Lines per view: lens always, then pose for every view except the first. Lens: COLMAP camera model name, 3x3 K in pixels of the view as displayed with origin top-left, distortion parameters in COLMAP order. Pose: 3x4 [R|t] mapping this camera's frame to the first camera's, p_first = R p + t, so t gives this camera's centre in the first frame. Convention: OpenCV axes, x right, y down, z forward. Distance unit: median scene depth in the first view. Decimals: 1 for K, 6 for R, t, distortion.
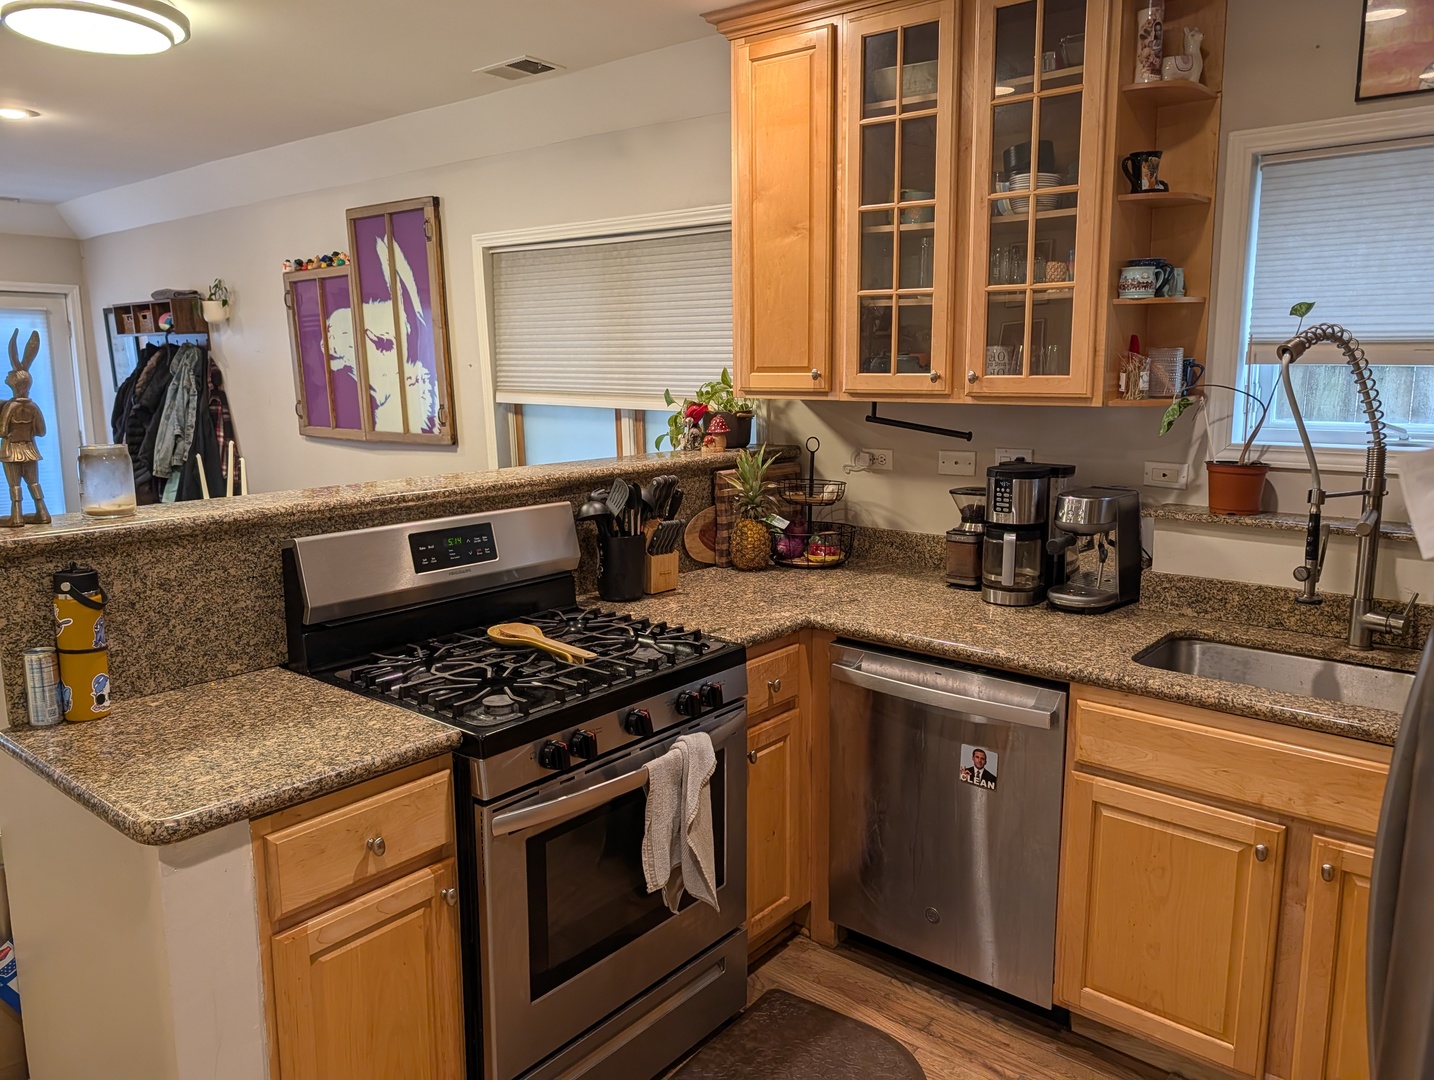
lens RADIAL K [[1036.1, 0, 714.9], [0, 1036.1, 542.1], [0, 0, 1]] dist [0.023256, -0.027029]
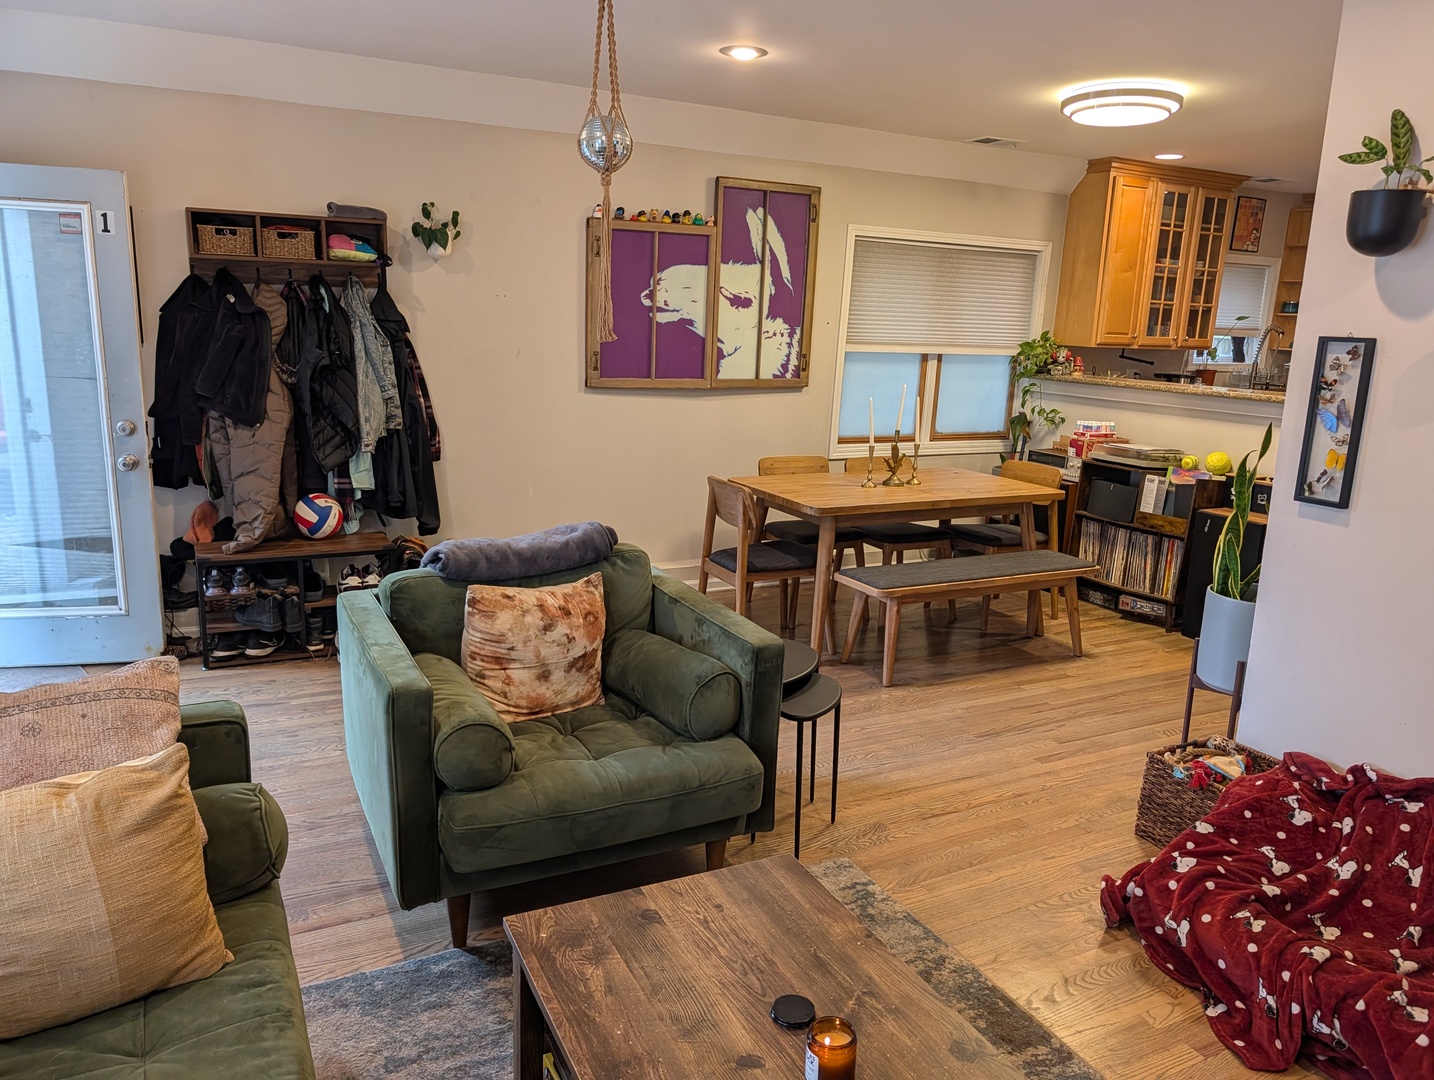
lens RADIAL K [[1036.1, 0, 726.5], [0, 1036.1, 551.3], [0, 0, 1]] dist [0.023256, -0.027029]
pose [[0.391752, -0.189798, 0.900282, -1.425686], [0.120411, 0.980652, 0.154345, -0.099674], [-0.912158, 0.047939, 0.407026, 0.565791]]
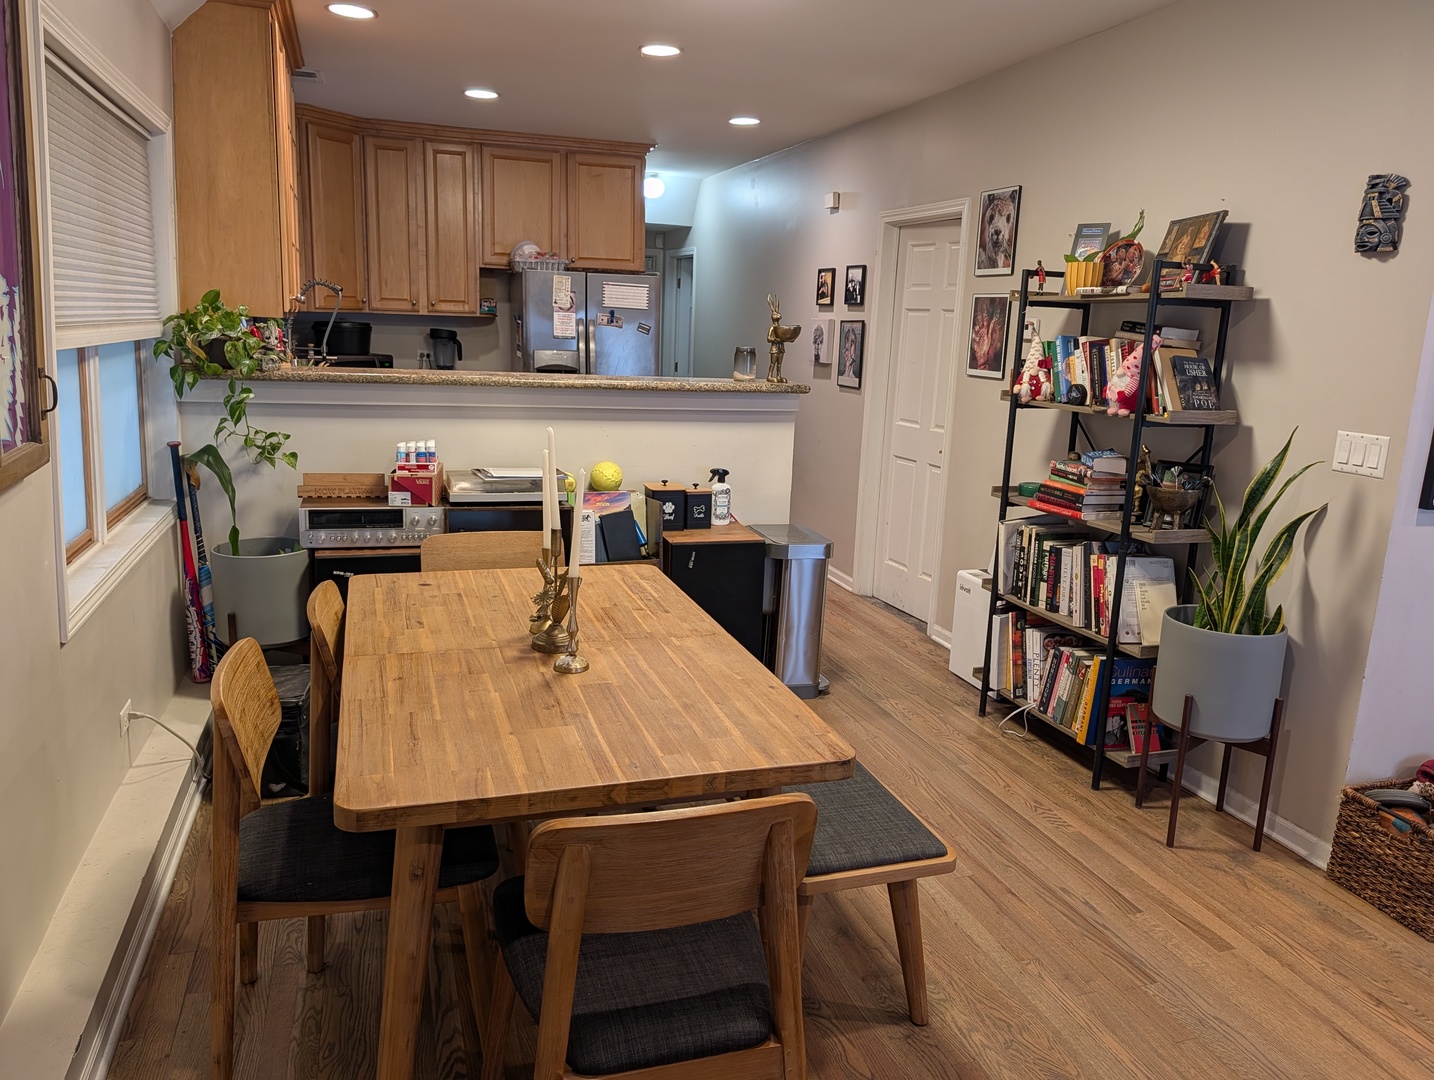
lens RADIAL K [[1036.1, 0, 720.2], [0, 1036.1, 547.6], [0, 0, 1]] dist [0.023256, -0.027029]
pose [[-0.845478, -0.148368, 0.512985, -0.696769], [0.048557, 0.935289, 0.350539, -0.191155], [-0.531797, 0.321282, -0.783562, 1.162804]]
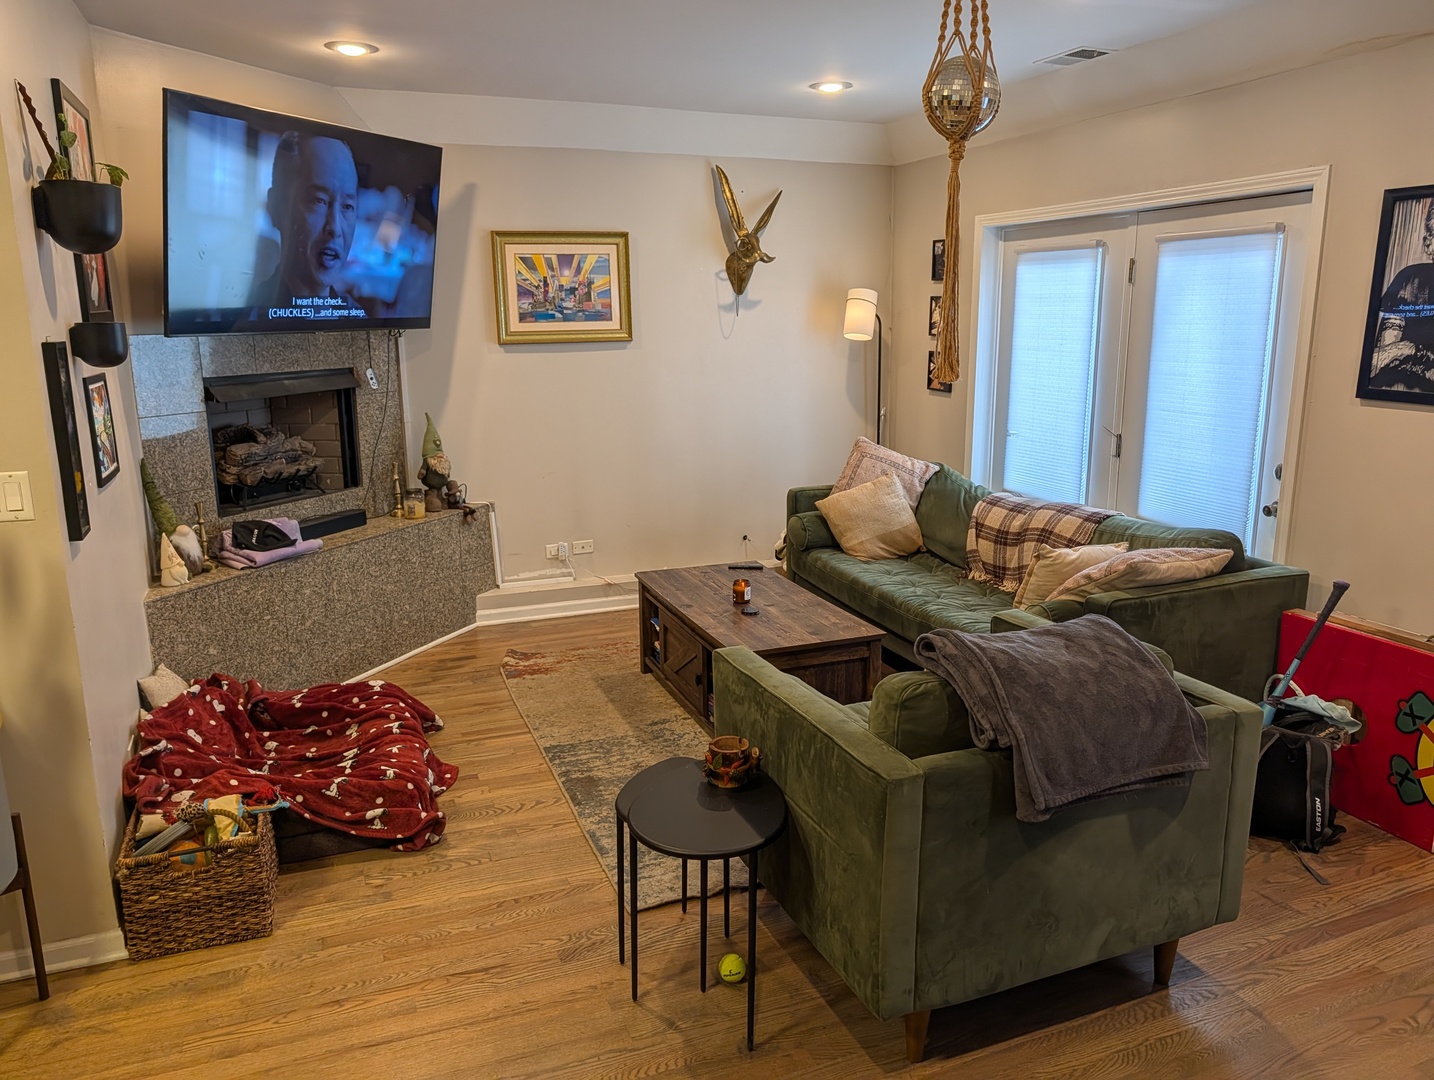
lens RADIAL K [[1036.1, 0, 716.6], [0, 1036.1, 532.7], [0, 0, 1]] dist [0.023256, -0.027029]
pose [[-0.466536, 0.184484, -0.865049, -0.431504], [-0.138411, 0.950731, 0.277404, -0.181781], [0.873606, 0.249151, -0.418016, 0.992317]]
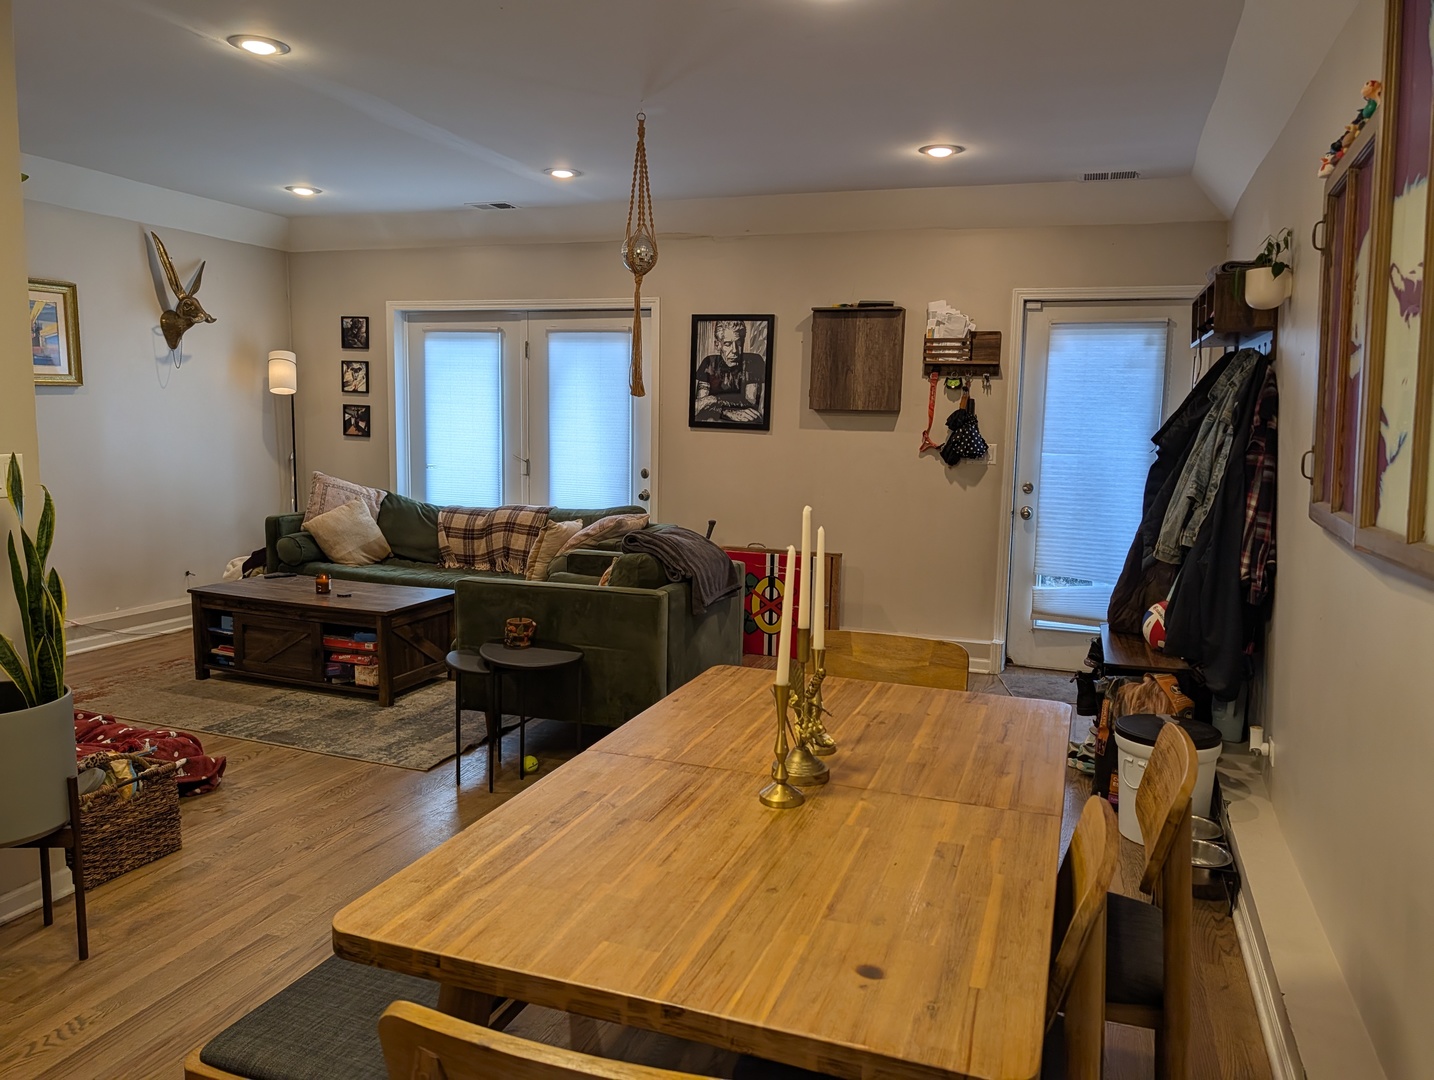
lens RADIAL K [[1036.1, 0, 719.0], [0, 1036.1, 532.3], [0, 0, 1]] dist [0.023256, -0.027029]
pose [[0.336107, 0.118280, -0.934367, -0.046408], [-0.174781, 0.982683, 0.061524, -0.089755], [0.925464, 0.142631, 0.350960, 0.660238]]
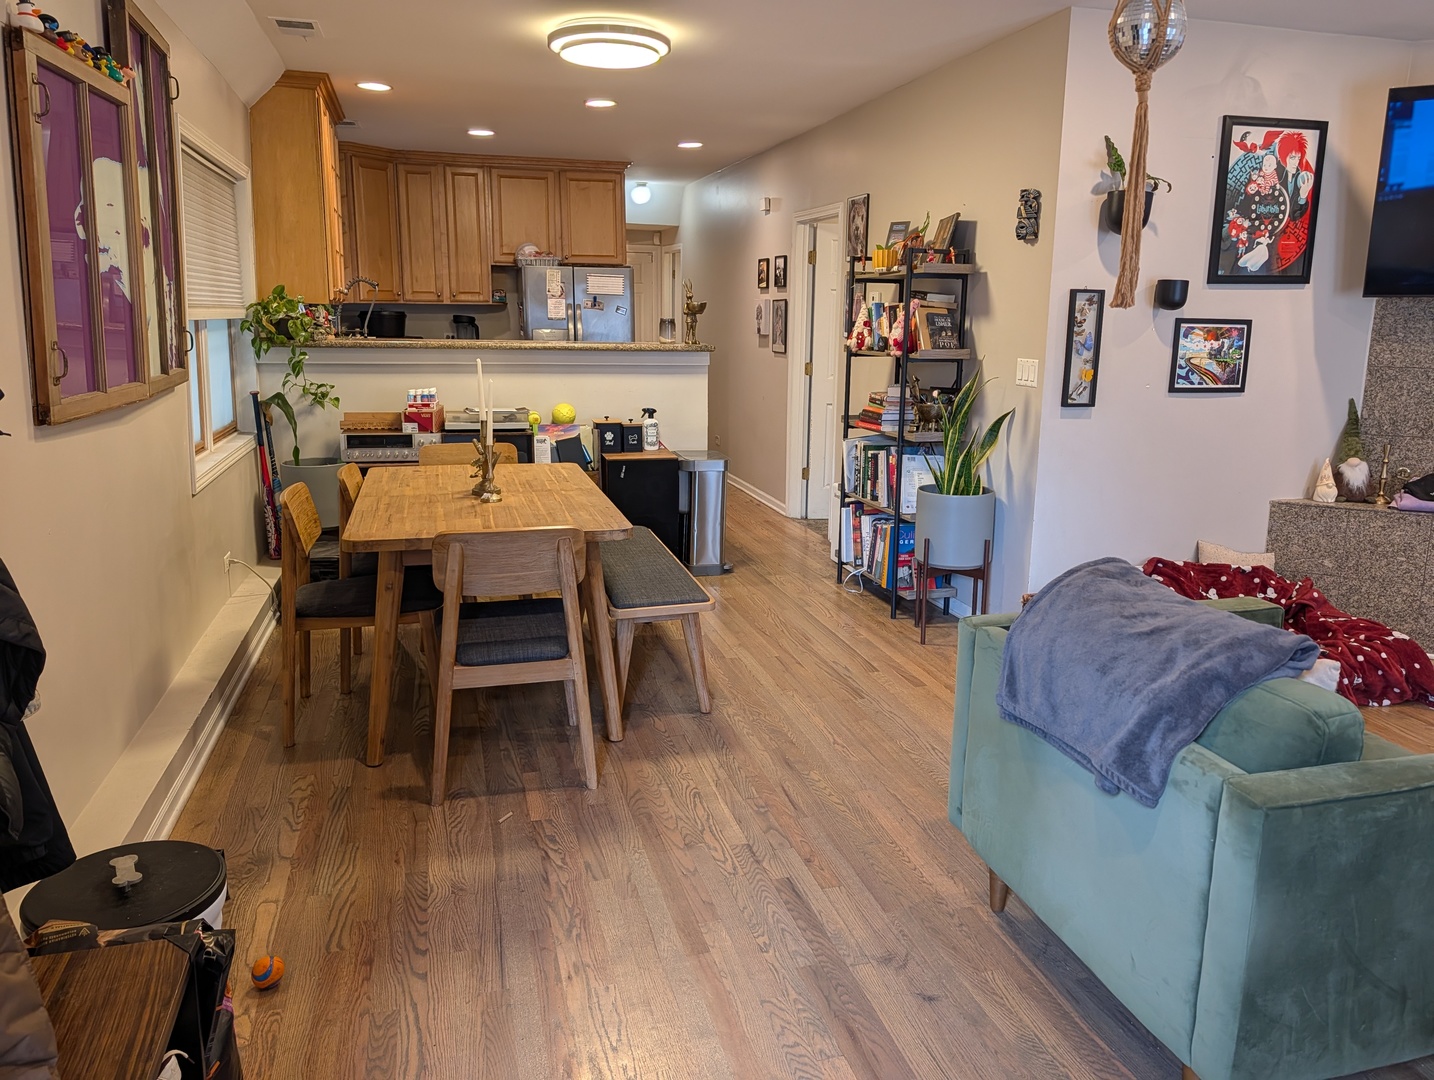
lens RADIAL K [[1036.1, 0, 749.2], [0, 1036.1, 529.3], [0, 0, 1]] dist [0.023256, -0.027029]
pose [[-0.829412, -0.129031, 0.543532, -0.994204], [0.076752, 0.937412, 0.339658, -0.211194], [-0.553340, 0.323434, -0.767597, 1.348034]]
